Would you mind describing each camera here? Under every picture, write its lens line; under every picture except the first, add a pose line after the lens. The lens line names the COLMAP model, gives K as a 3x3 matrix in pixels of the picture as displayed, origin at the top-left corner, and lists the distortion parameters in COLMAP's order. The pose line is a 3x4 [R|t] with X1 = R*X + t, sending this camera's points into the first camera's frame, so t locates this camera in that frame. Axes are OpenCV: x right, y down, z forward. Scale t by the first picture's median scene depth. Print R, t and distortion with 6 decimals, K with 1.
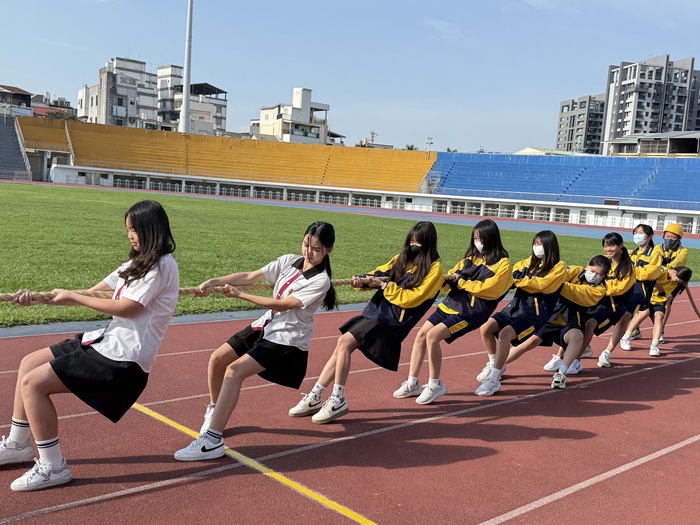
lens RADIAL K [[747.9, 0, 350.0], [0, 747.9, 262.5], [0, 0, 1]] dist [0.230337, -0.558119]
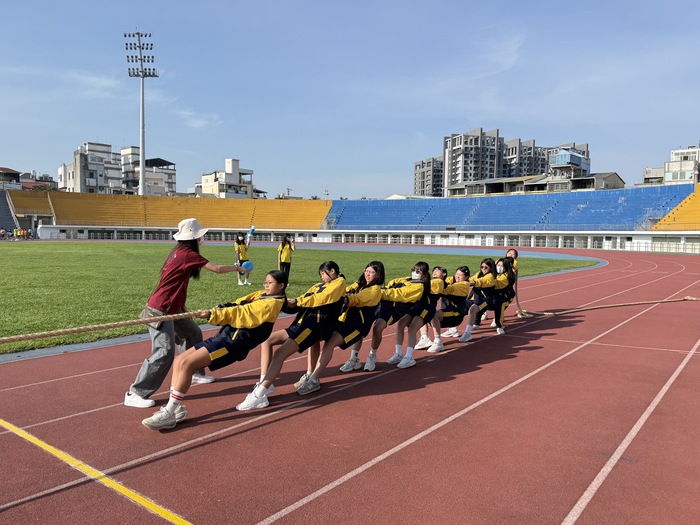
lens RADIAL K [[532.5, 0, 354.9], [0, 532.5, 259.9], [0, 0, 1]] dist [0.179950, -0.342050]
pose [[0.987255, -0.068457, 0.143671, 0.004639], [0.073630, 0.996804, -0.031001, -0.000215], [-0.141089, 0.041185, 0.989140, 0.003410]]
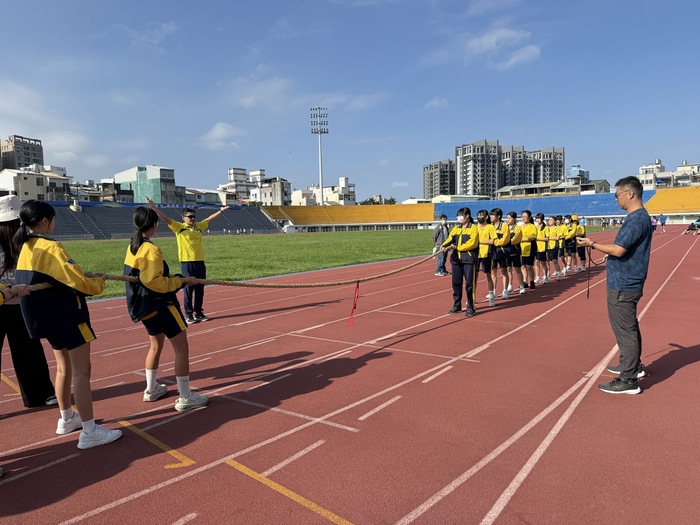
lens RADIAL K [[490.1, 0, 347.3], [0, 490.1, 266.3], [0, 0, 1]] dist [0.115606, -0.174159]
pose [[0.980386, -0.113805, 0.160910, -0.323194], [0.114647, 0.993398, 0.004077, 0.007578], [-0.160312, 0.014451, 0.986961, -0.351666]]
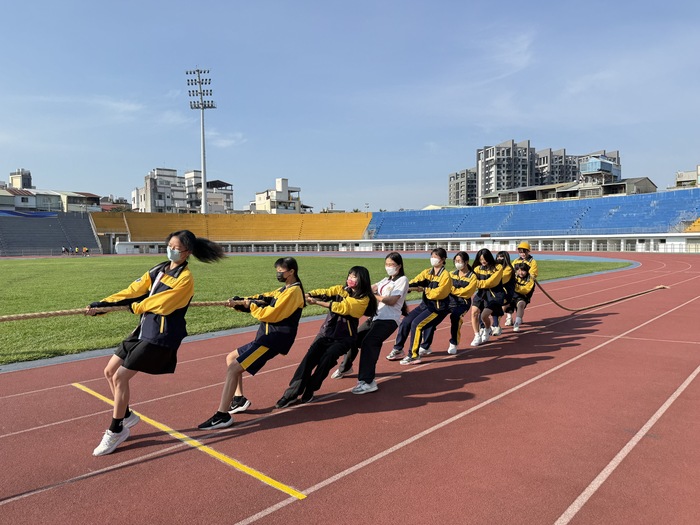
lens RADIAL K [[494.2, 0, 349.3], [0, 494.2, 256.1], [0, 0, 1]] dist [0.150265, -0.233071]
pose [[0.994608, -0.087689, 0.055366, 0.003977], [0.091047, 0.993954, -0.061364, 0.000179], [-0.049650, 0.066074, 0.996579, 0.001135]]
